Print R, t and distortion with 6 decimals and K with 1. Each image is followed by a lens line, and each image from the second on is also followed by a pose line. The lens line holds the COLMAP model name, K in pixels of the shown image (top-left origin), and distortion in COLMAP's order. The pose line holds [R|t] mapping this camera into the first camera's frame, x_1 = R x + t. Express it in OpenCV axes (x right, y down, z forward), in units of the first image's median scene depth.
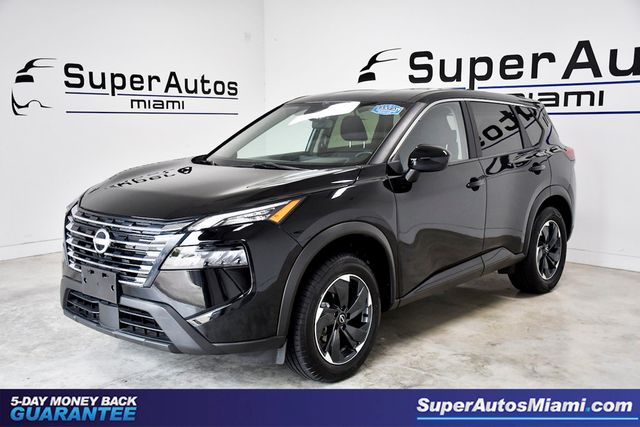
lens RADIAL K [[734.3, 0, 320.0], [0, 734.3, 214.8], [0, 0, 1]] dist [0.135524, 0.000000]
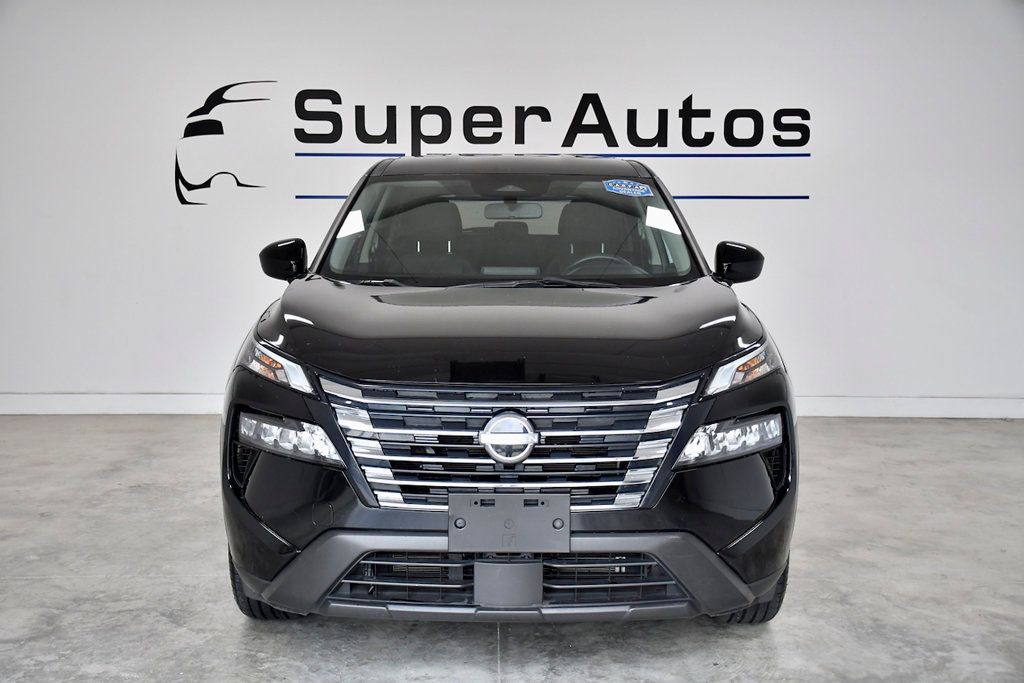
lens RADIAL K [[1256.0, 0, 510.3], [0, 1256.0, 321.7], [0, 0, 1]] dist [0.098719, 0.000000]
pose [[0.739552, -0.065097, 0.669944, -0.658758], [0.089905, 0.995947, -0.002472, -0.033111], [-0.667068, 0.062059, 0.742408, 0.257562]]
